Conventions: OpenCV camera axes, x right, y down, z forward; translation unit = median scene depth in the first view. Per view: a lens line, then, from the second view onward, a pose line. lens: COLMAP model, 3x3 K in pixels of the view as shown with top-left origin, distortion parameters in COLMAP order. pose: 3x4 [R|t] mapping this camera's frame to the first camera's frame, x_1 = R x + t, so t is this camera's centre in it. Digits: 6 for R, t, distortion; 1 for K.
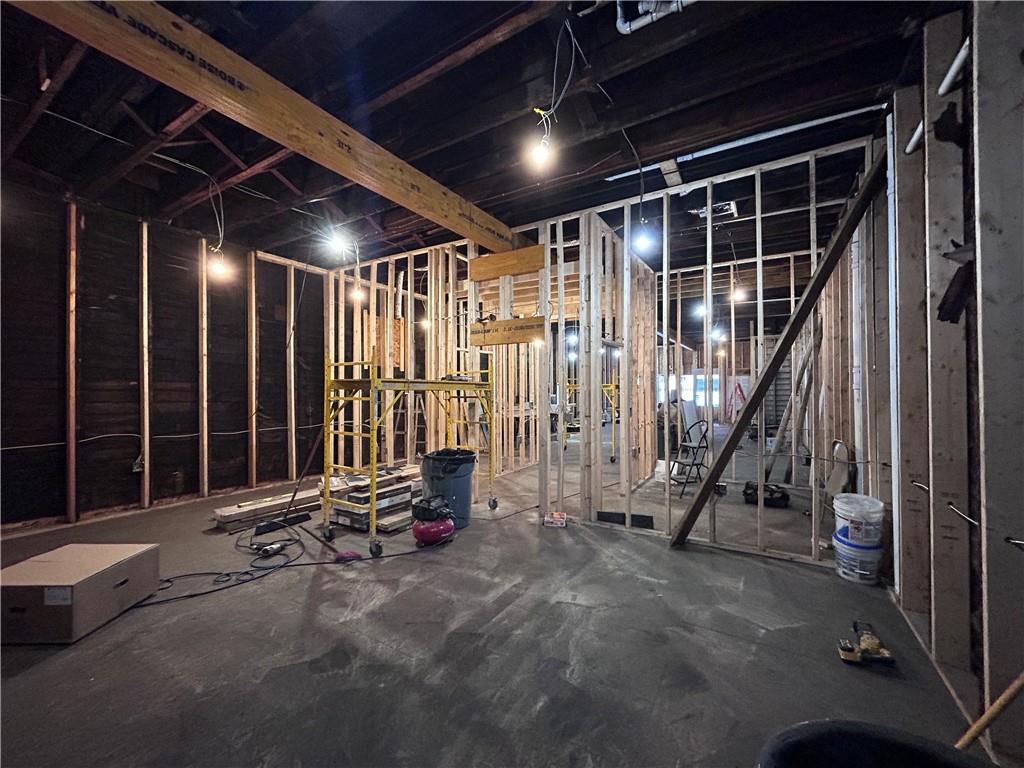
lens RADIAL K [[410.9, 0, 511.3], [0, 410.9, 385.3], [0, 0, 1]] dist [-0.006289, 0.000141]
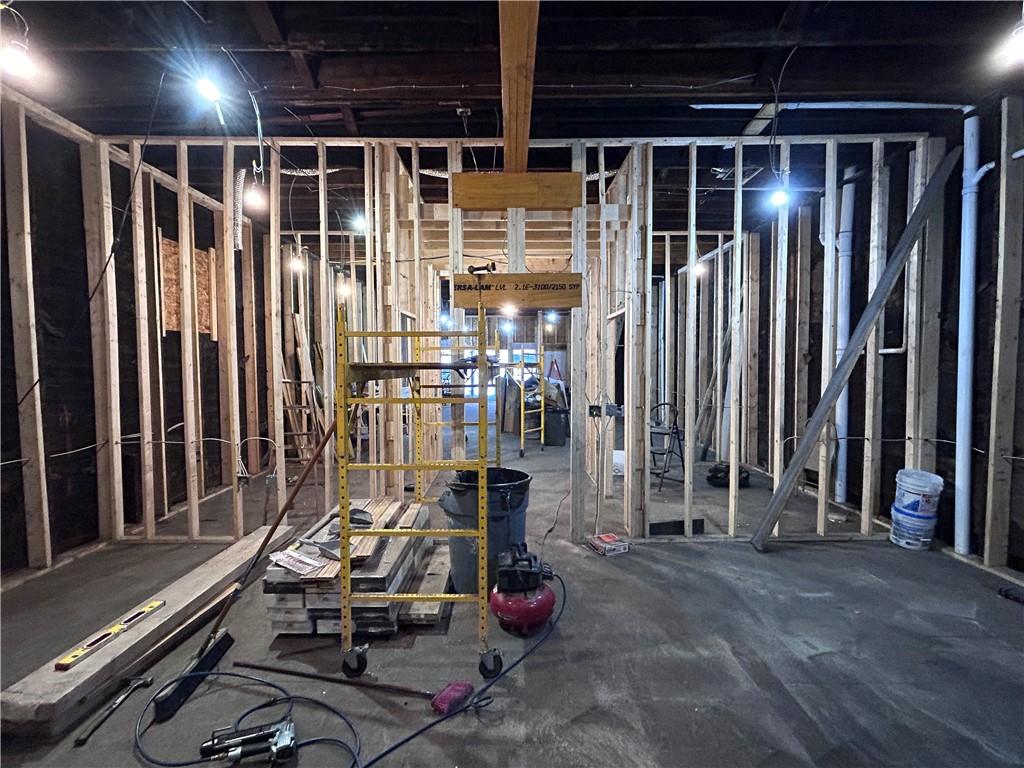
lens RADIAL K [[485.3, 0, 511.4], [0, 485.3, 383.5], [0, 0, 1]] dist [-0.017447, 0.009858]
pose [[0.849643, -0.025215, 0.526754, -0.554473], [-0.001381, 0.998747, 0.050035, -0.017792], [-0.527356, -0.043239, 0.848544, 0.374571]]
